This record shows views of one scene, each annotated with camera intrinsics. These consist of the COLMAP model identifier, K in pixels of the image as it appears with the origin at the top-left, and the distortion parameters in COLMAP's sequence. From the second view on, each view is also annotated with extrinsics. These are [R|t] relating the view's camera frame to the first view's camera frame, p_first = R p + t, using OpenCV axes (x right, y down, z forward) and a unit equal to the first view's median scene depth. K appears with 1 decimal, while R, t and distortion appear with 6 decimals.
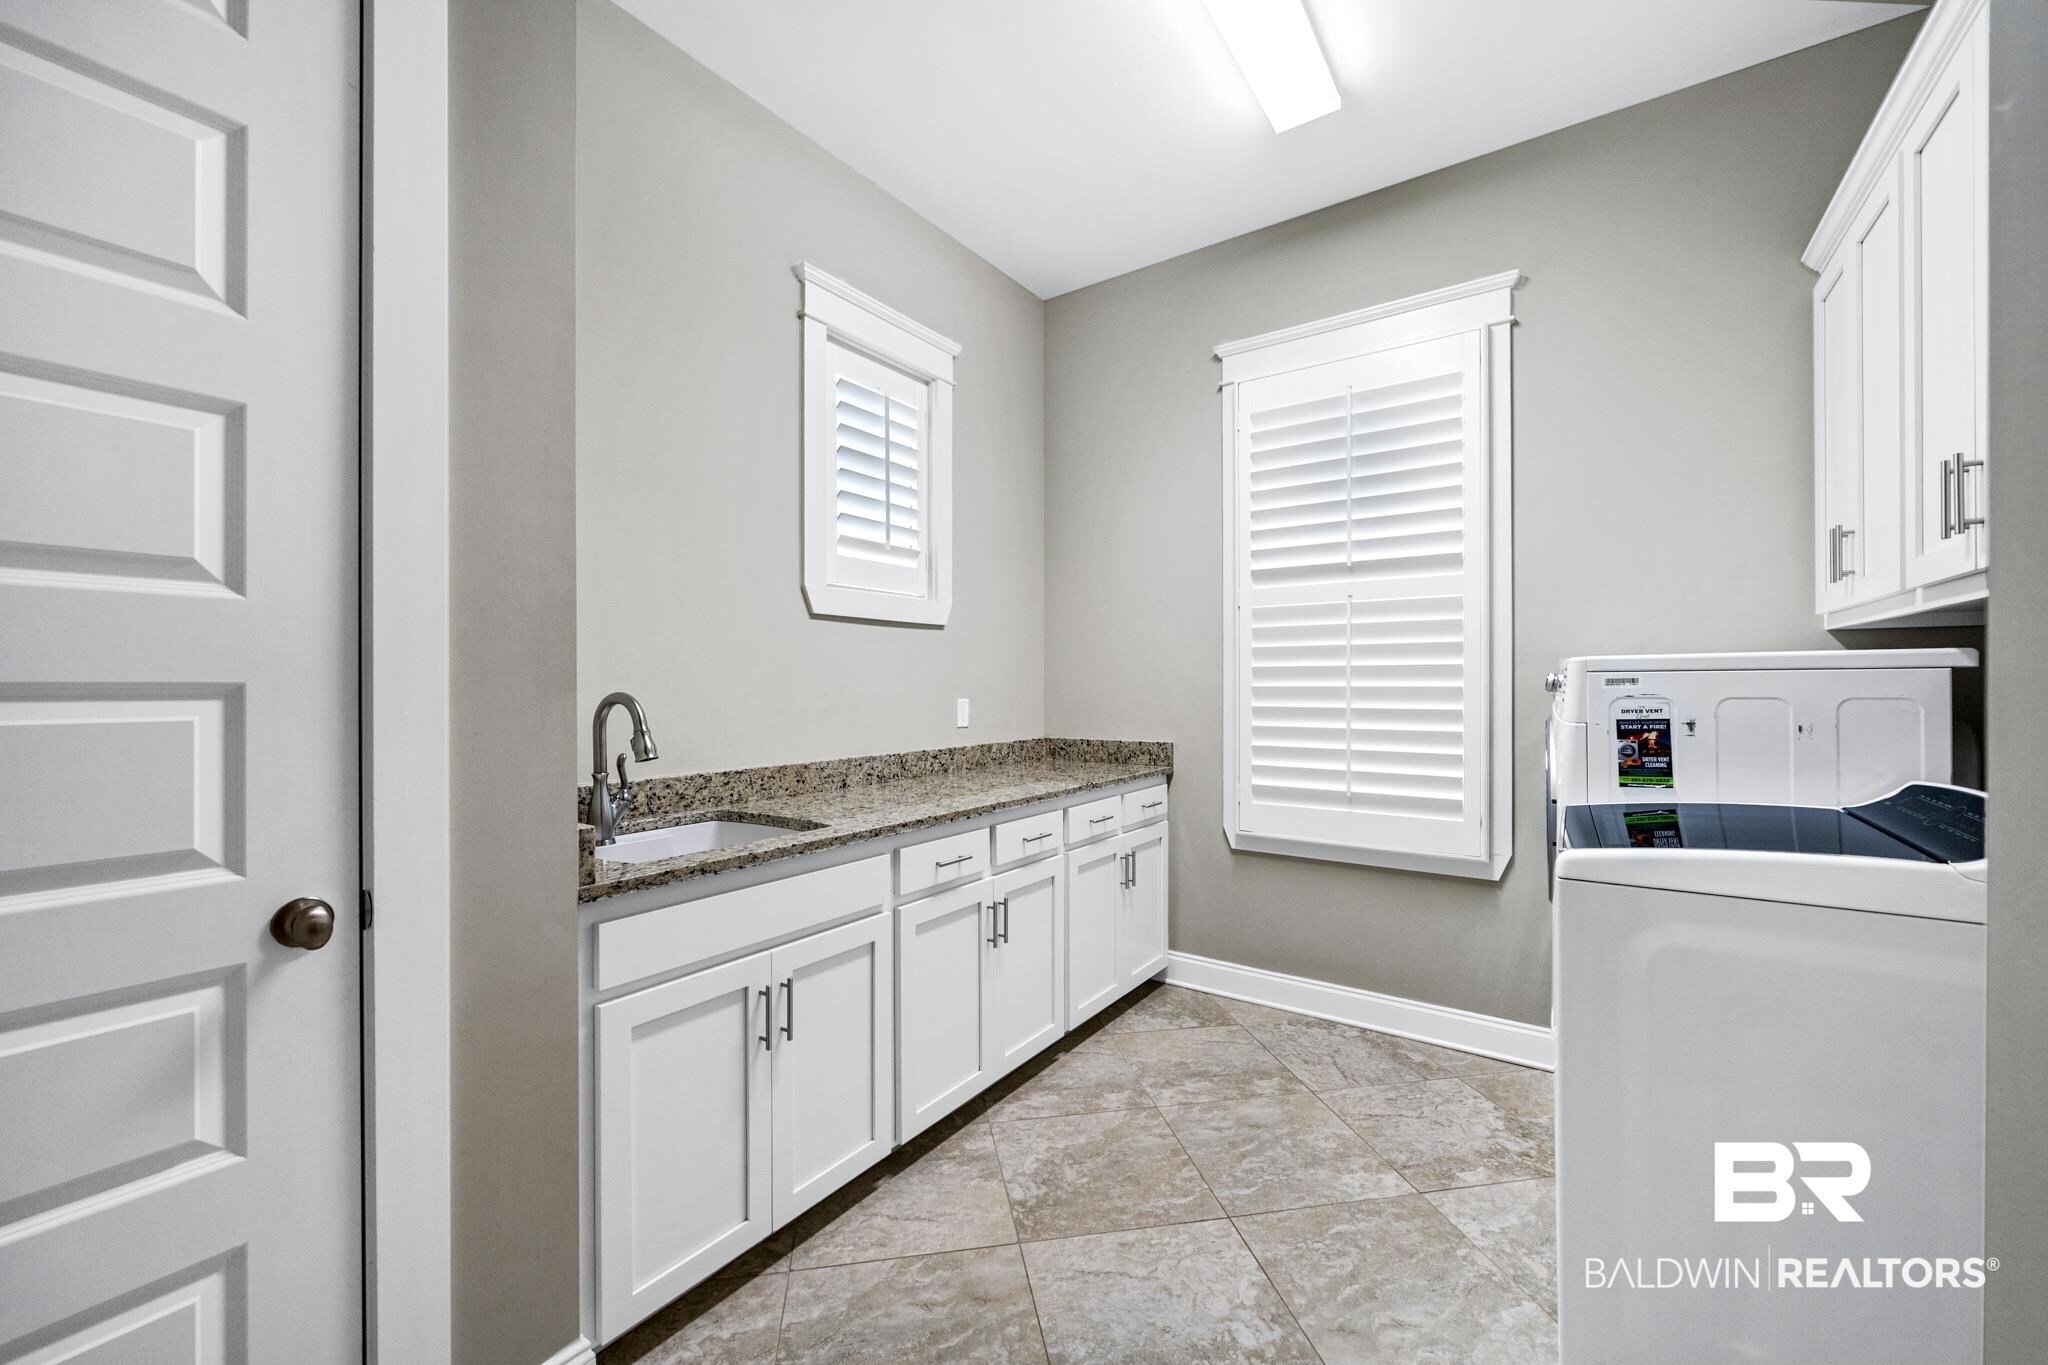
lens RADIAL K [[789.2, 0, 1022.0], [0, 789.2, 683.6], [0, 0, 1]] dist [-0.001969, 0.000190]
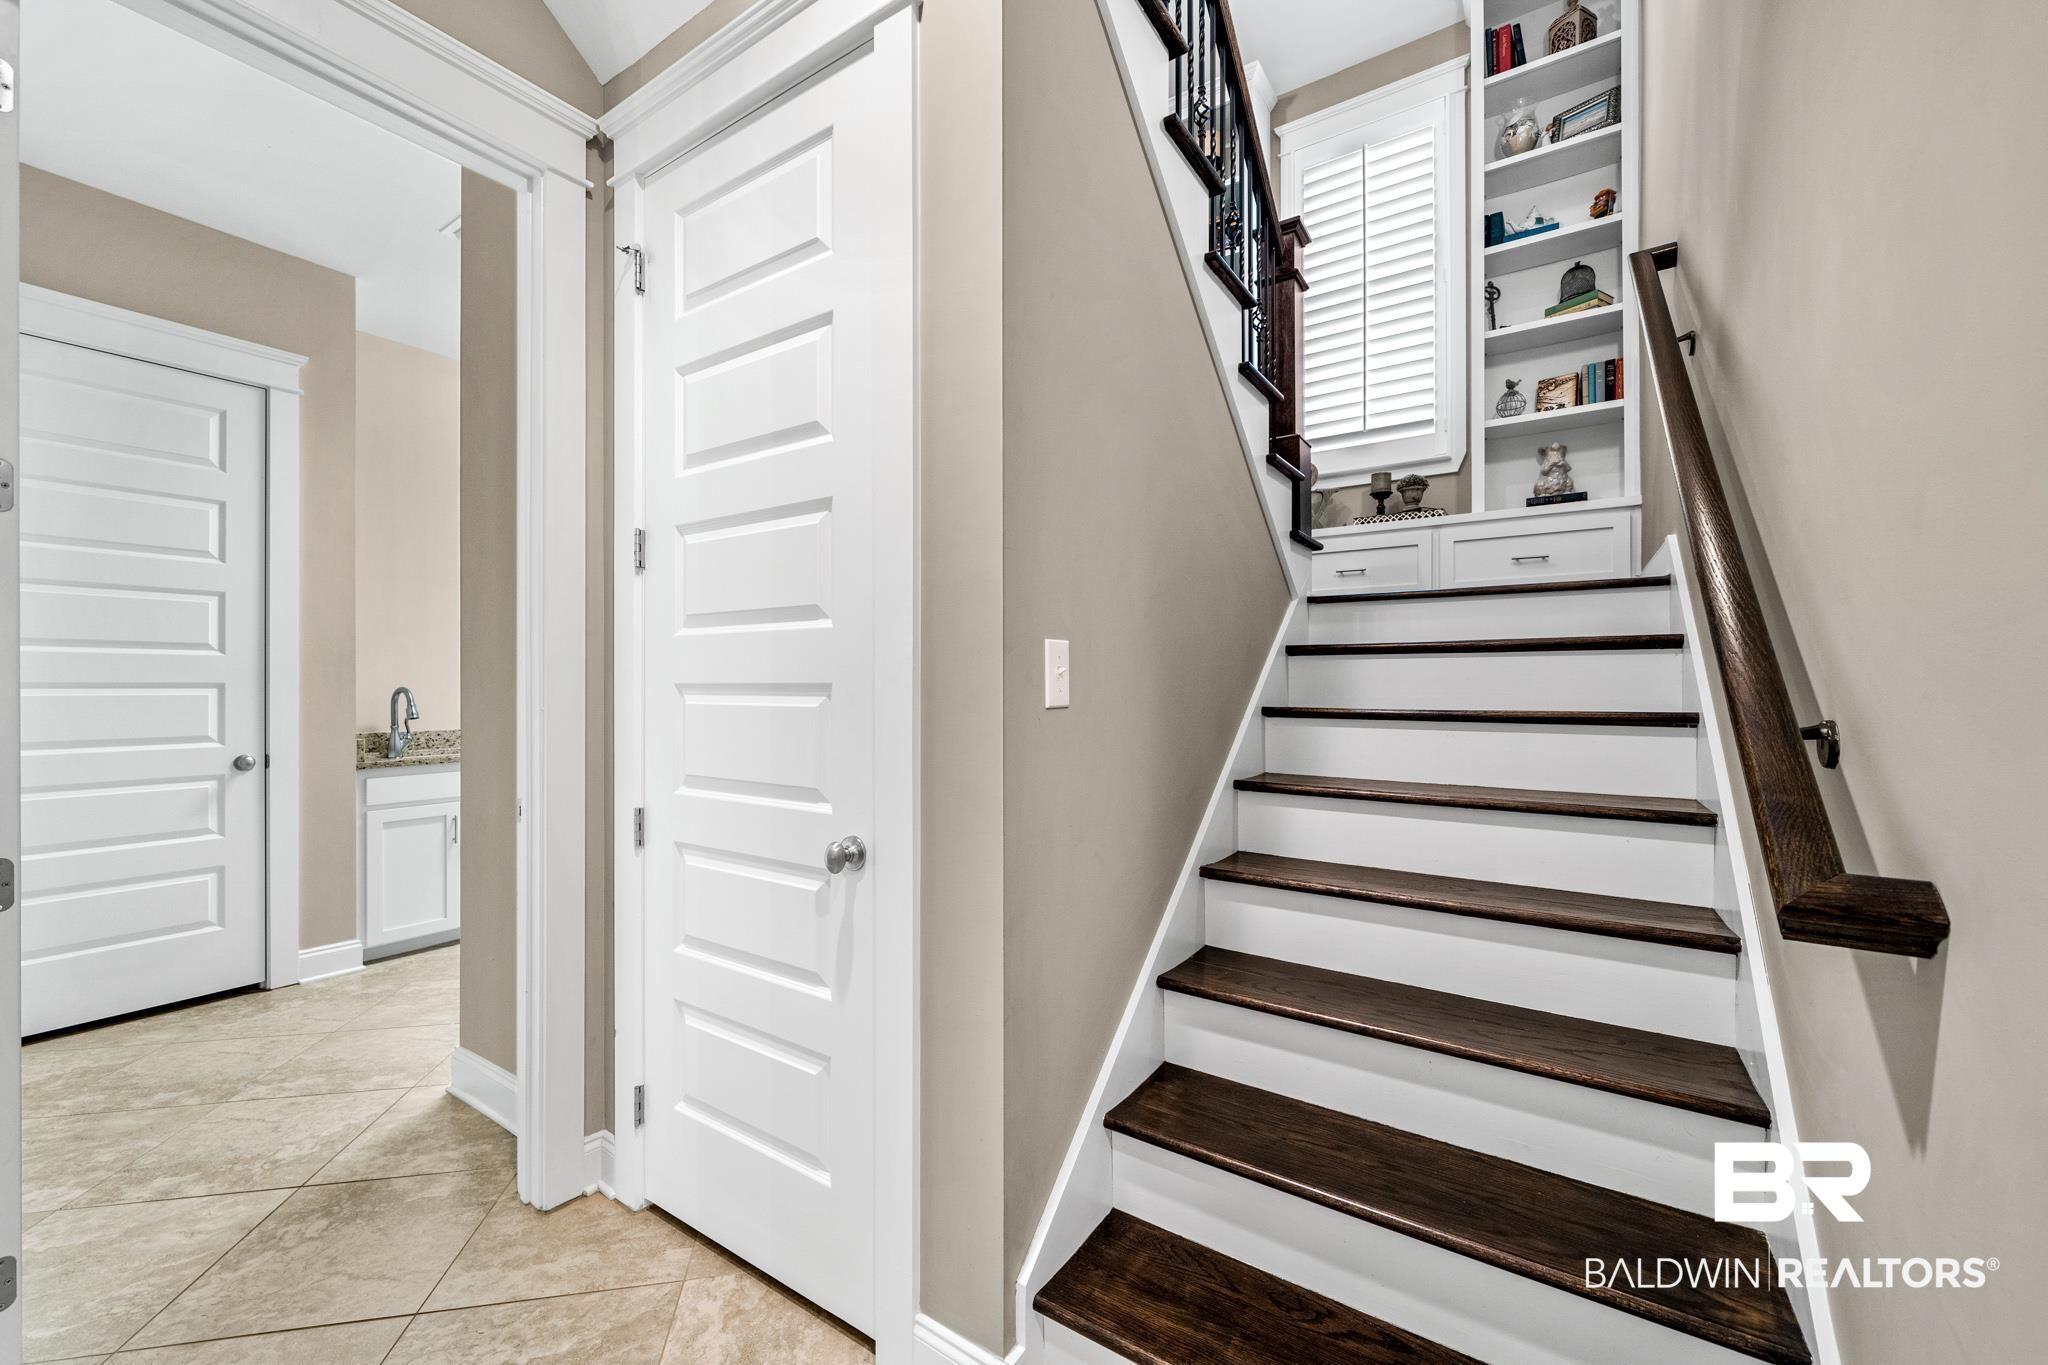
lens RADIAL K [[789.2, 0, 1023.0], [0, 789.2, 684.3], [0, 0, 1]] dist [-0.001969, 0.000190]
pose [[0.999530, 0.004007, 0.030399, 1.976040], [-0.004051, 0.999991, 0.001382, -0.012193], [-0.030394, -0.001504, 0.999537, -2.106438]]
